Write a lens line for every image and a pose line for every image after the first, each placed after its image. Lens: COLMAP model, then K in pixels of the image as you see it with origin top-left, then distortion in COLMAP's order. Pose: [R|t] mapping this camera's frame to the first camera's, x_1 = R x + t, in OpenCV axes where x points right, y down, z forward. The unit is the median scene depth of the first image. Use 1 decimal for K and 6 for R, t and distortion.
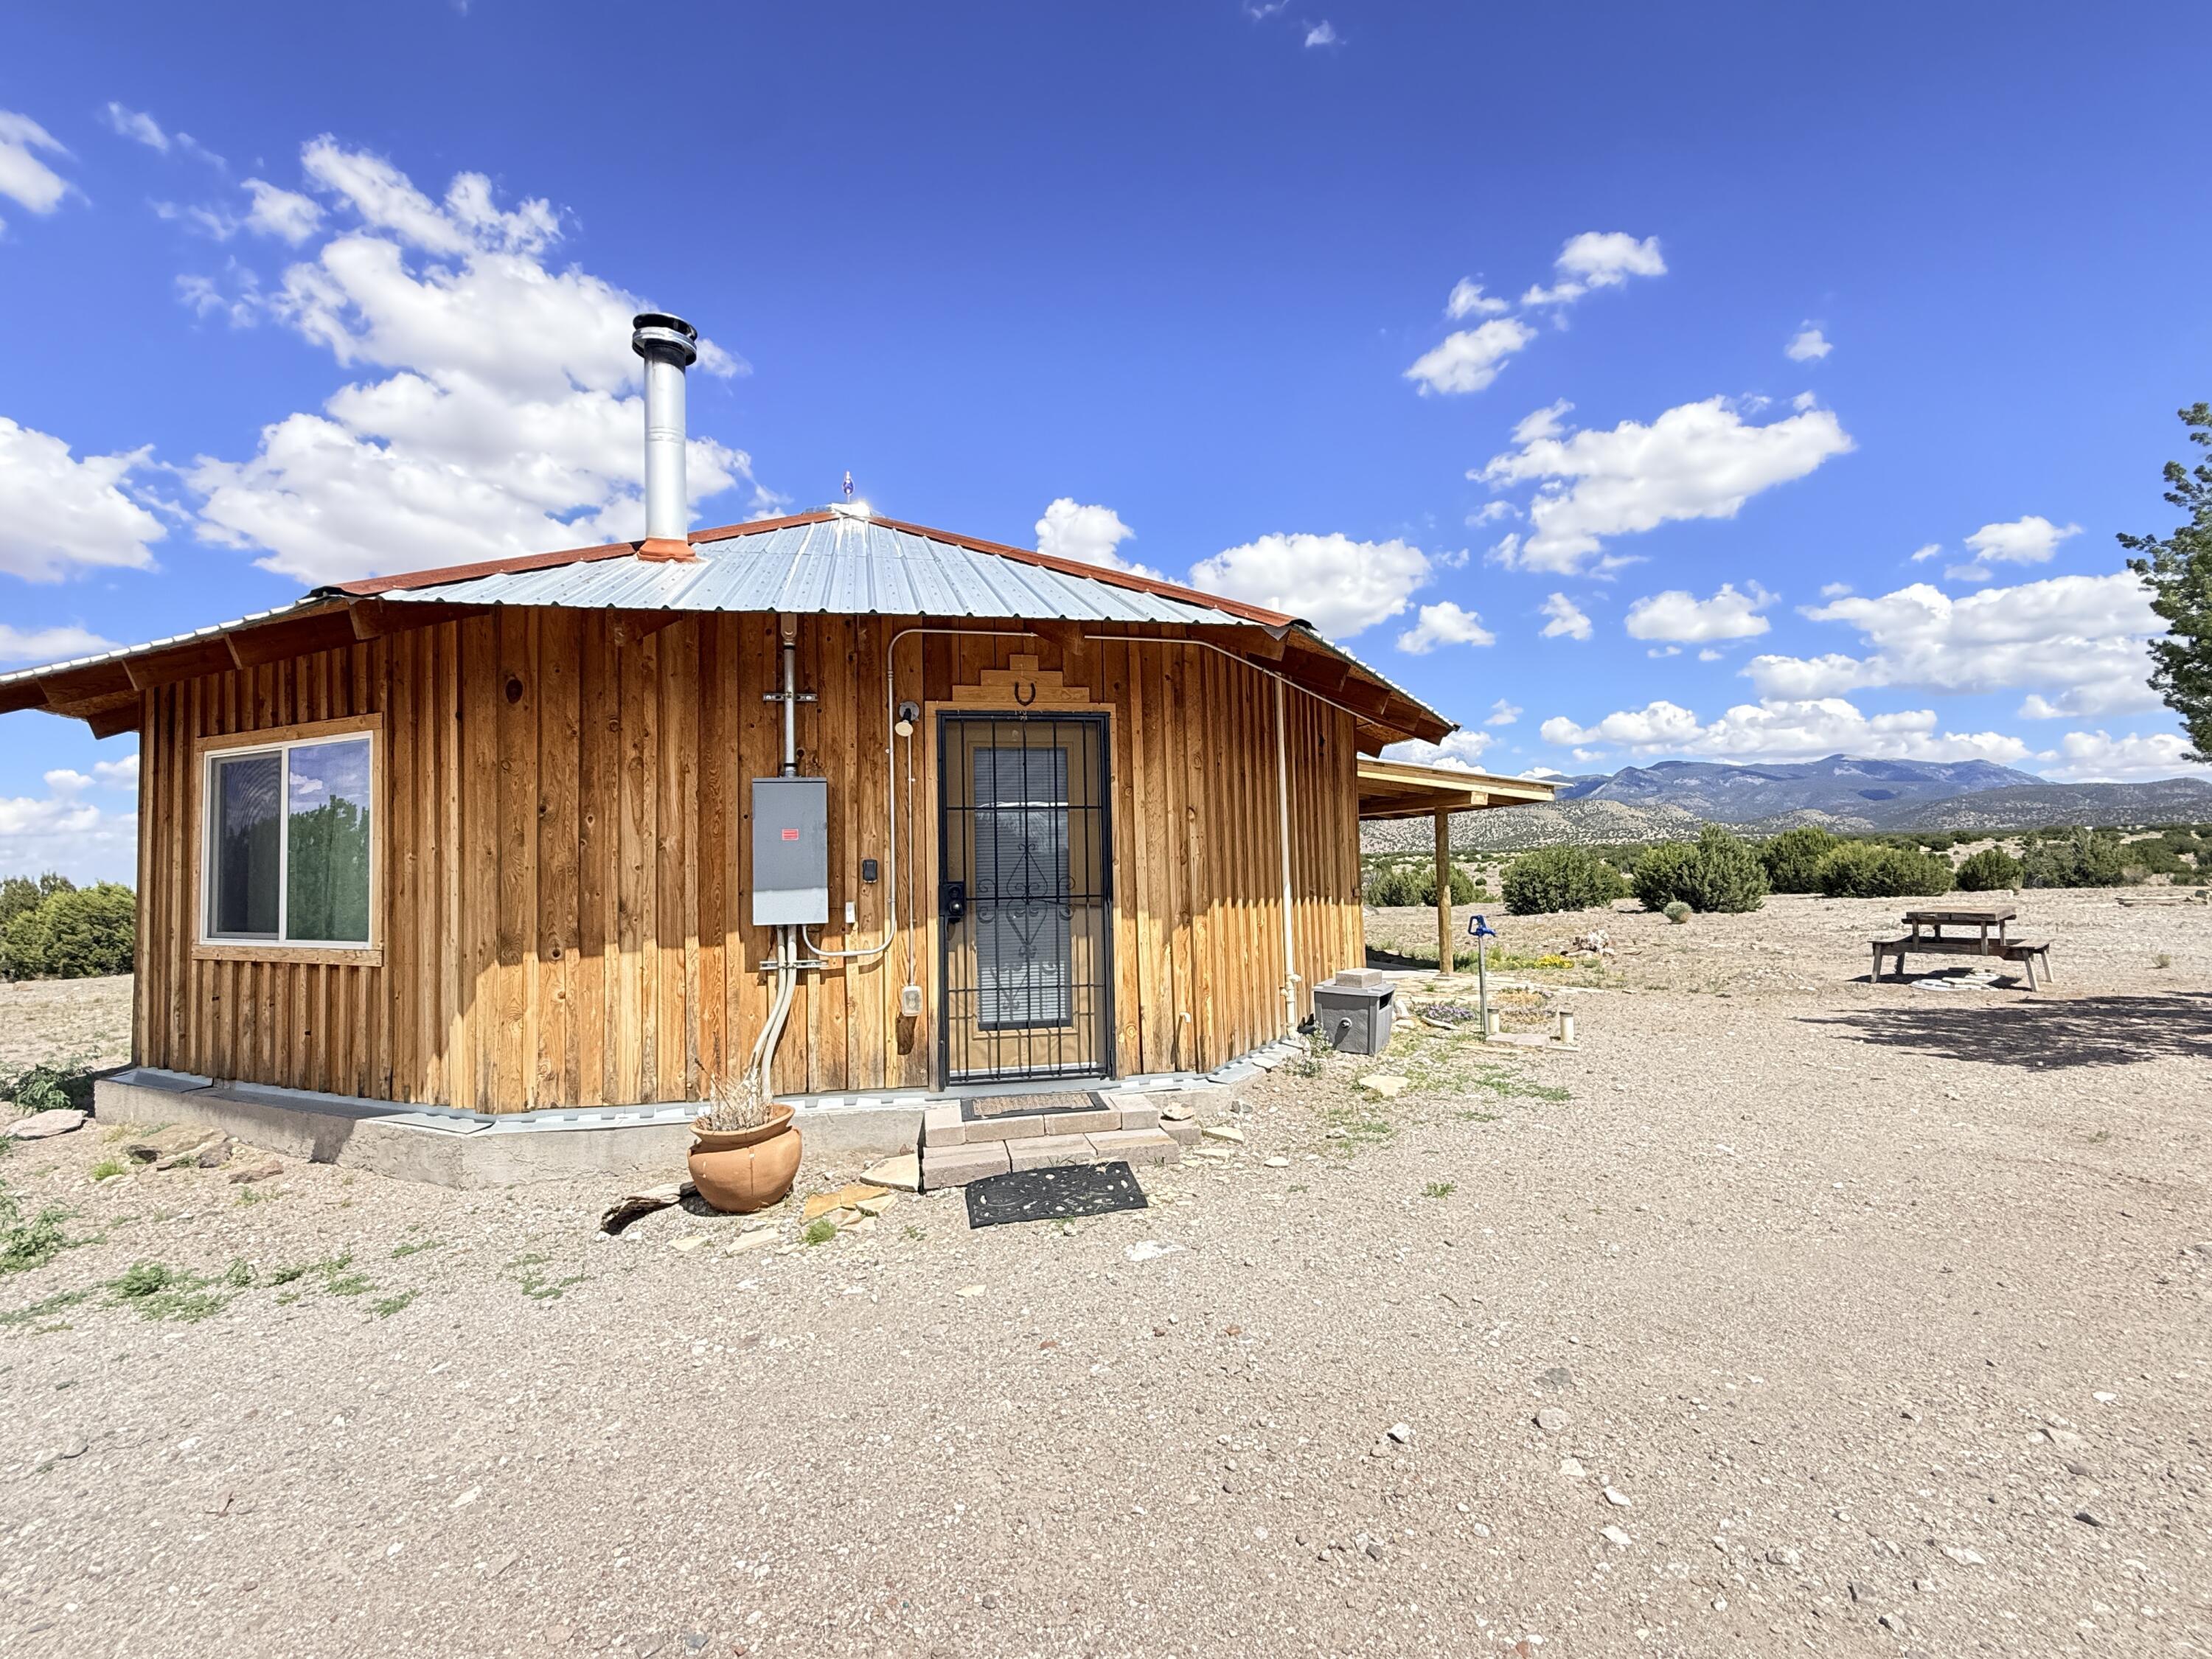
lens RADIAL K [[1034.4, 0, 1106.0], [0, 1034.4, 829.5], [0, 0, 1]] dist [-0.000095, -0.011089]
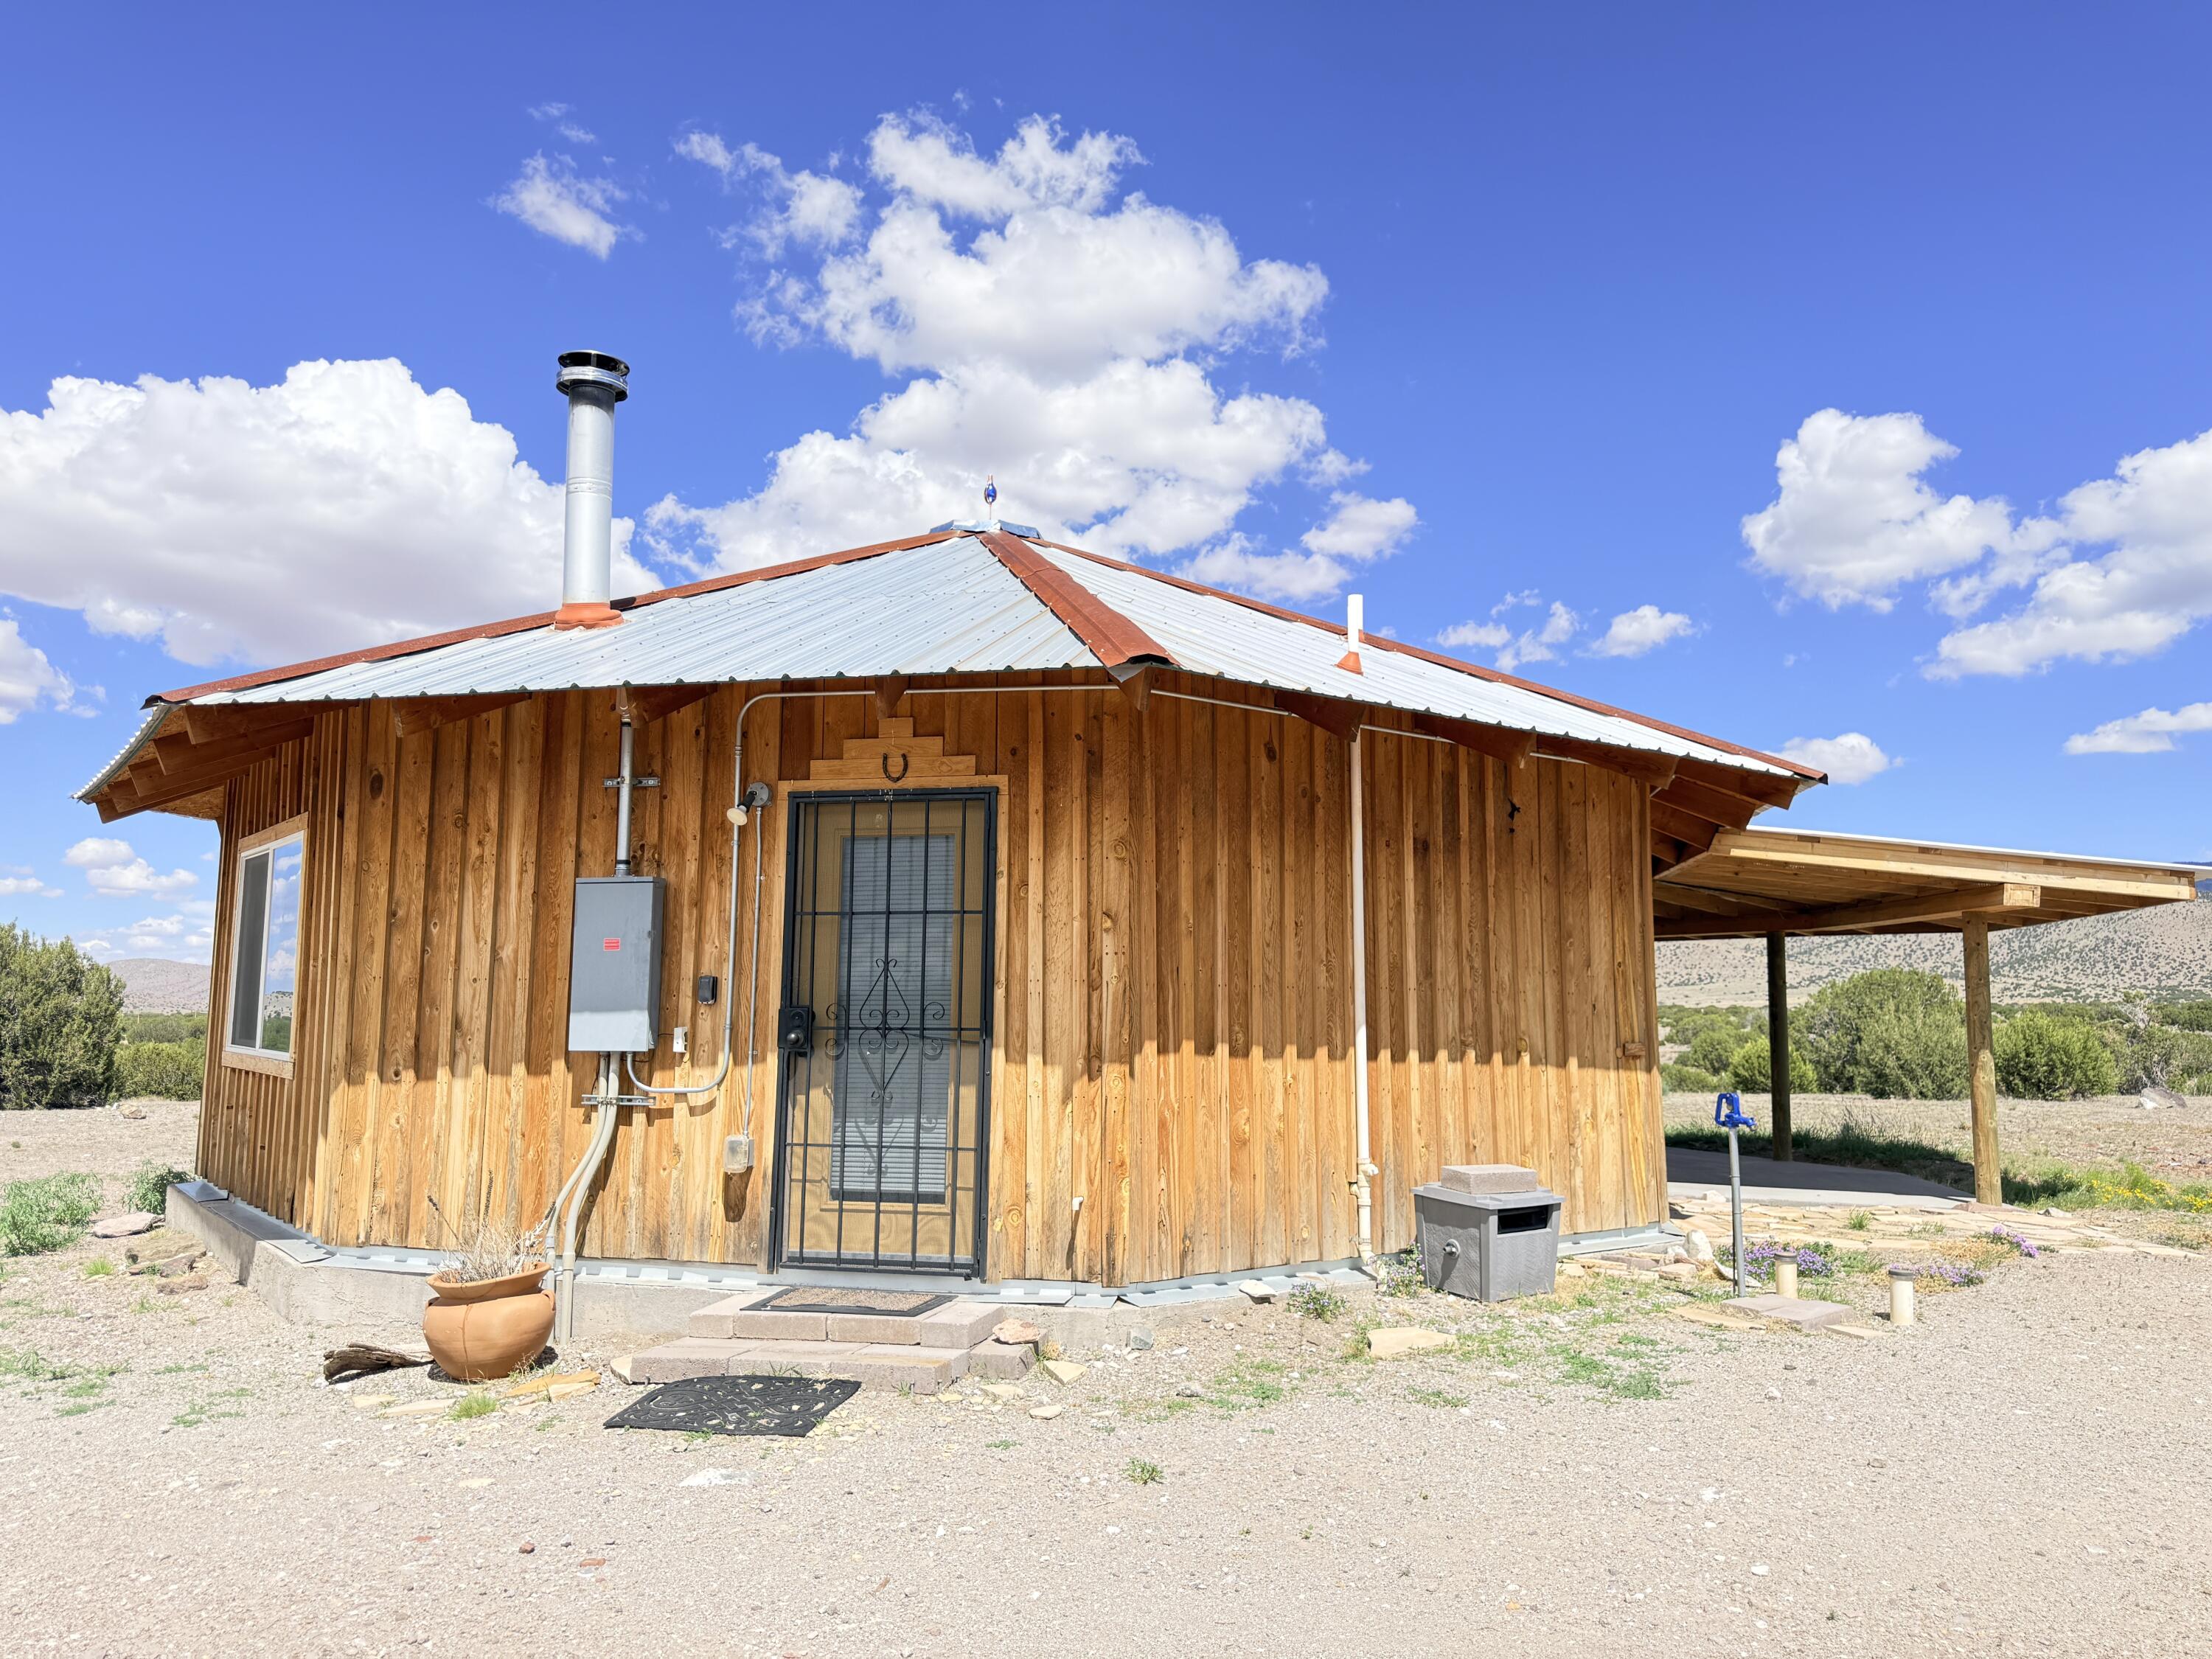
lens RADIAL K [[1545.4, 0, 1106.0], [0, 1545.4, 829.5], [0, 0, 1]] dist [0.087960, -0.173688]
pose [[0.902954, -0.020293, -0.429258, 0.590536], [-0.010110, 0.997605, -0.068428, -0.005607], [0.429619, 0.066127, 0.900586, 0.017589]]
